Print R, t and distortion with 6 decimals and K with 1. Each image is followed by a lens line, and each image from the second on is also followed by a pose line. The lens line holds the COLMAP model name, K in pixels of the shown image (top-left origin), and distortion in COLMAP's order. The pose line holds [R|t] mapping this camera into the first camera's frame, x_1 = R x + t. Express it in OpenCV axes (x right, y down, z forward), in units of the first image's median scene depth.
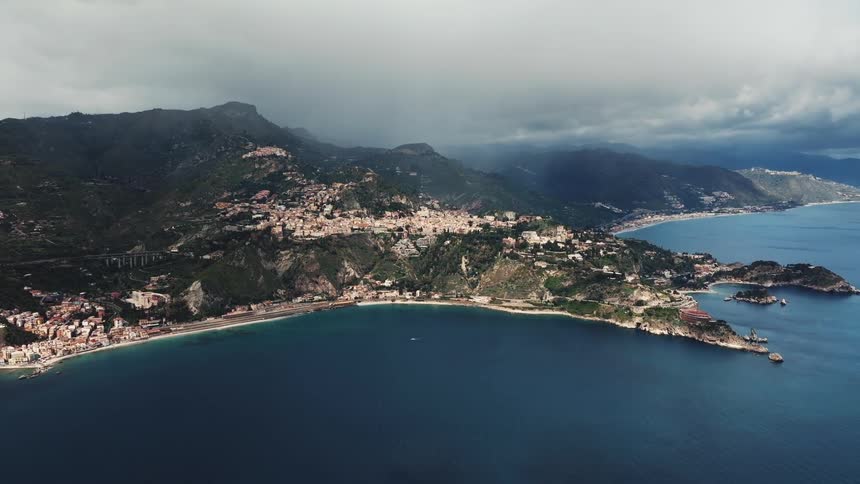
lens RADIAL K [[643.8, 0, 432.3], [0, 643.8, 239.6], [0, 0, 1]] dist [0.004951, -0.000631]
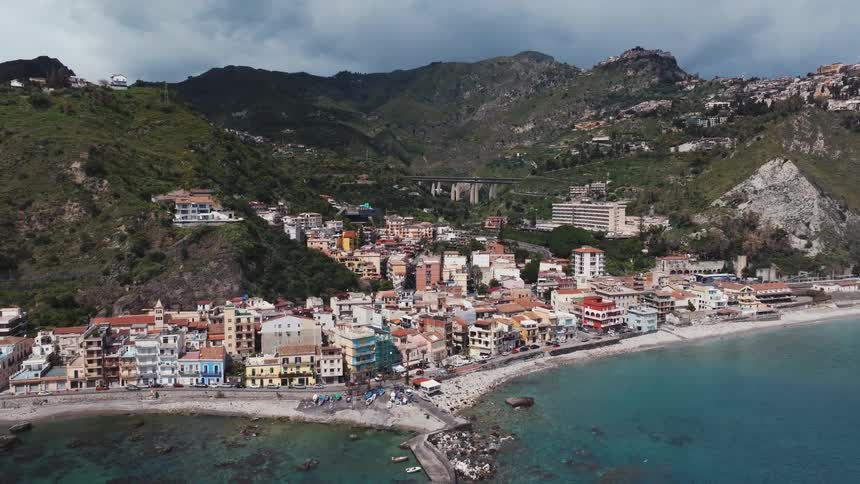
lens RADIAL K [[643.8, 0, 432.3], [0, 643.8, 239.6], [0, 0, 1]] dist [0.004951, -0.000631]
pose [[0.945087, 0.010218, -0.326658, -0.330214], [-0.026169, 0.998668, -0.044475, 0.095499], [0.325768, 0.050581, 0.944096, 0.508066]]
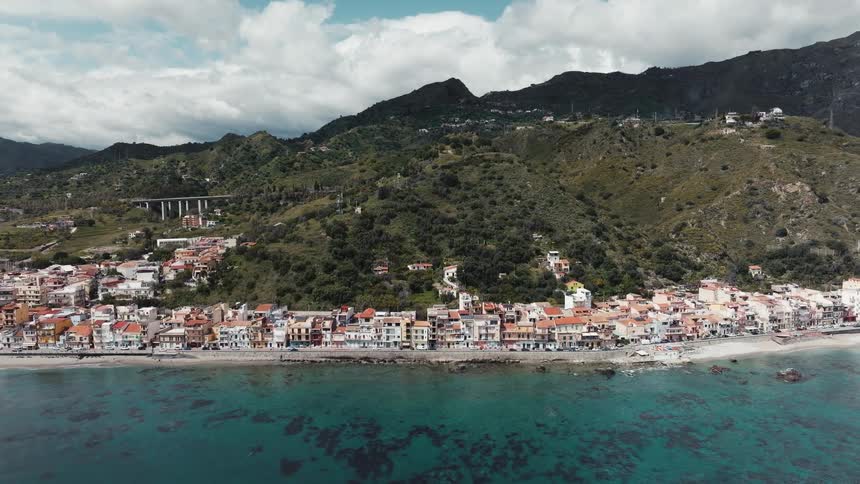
lens RADIAL K [[643.8, 0, 432.3], [0, 643.8, 239.6], [0, 0, 1]] dist [0.004951, -0.000631]
pose [[0.776675, 0.031245, -0.629126, -0.453197], [-0.055106, 0.998310, -0.018450, 0.108370], [0.627487, 0.048998, 0.777084, 0.334818]]
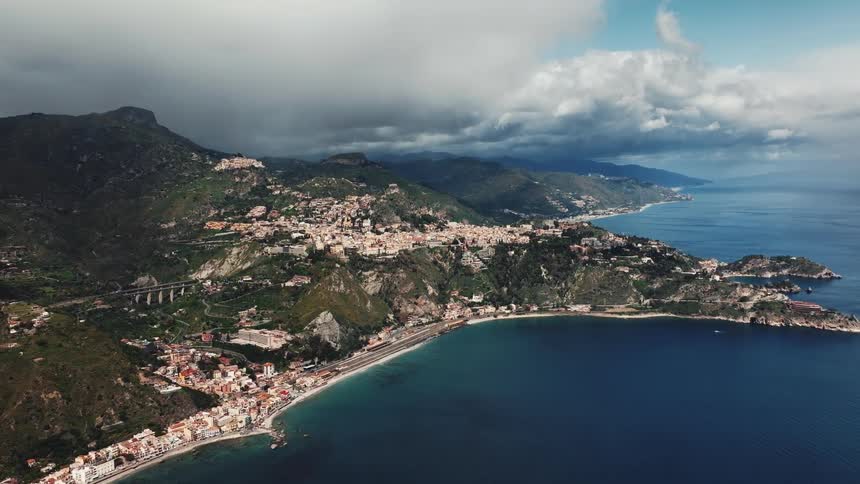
lens RADIAL K [[643.8, 0, 432.3], [0, 643.8, 239.6], [0, 0, 1]] dist [0.004951, -0.000631]
pose [[0.953214, -0.046241, 0.298739, -0.378460], [0.050836, 0.998678, -0.007627, -0.014470], [-0.297991, 0.022457, 0.954304, 0.100200]]
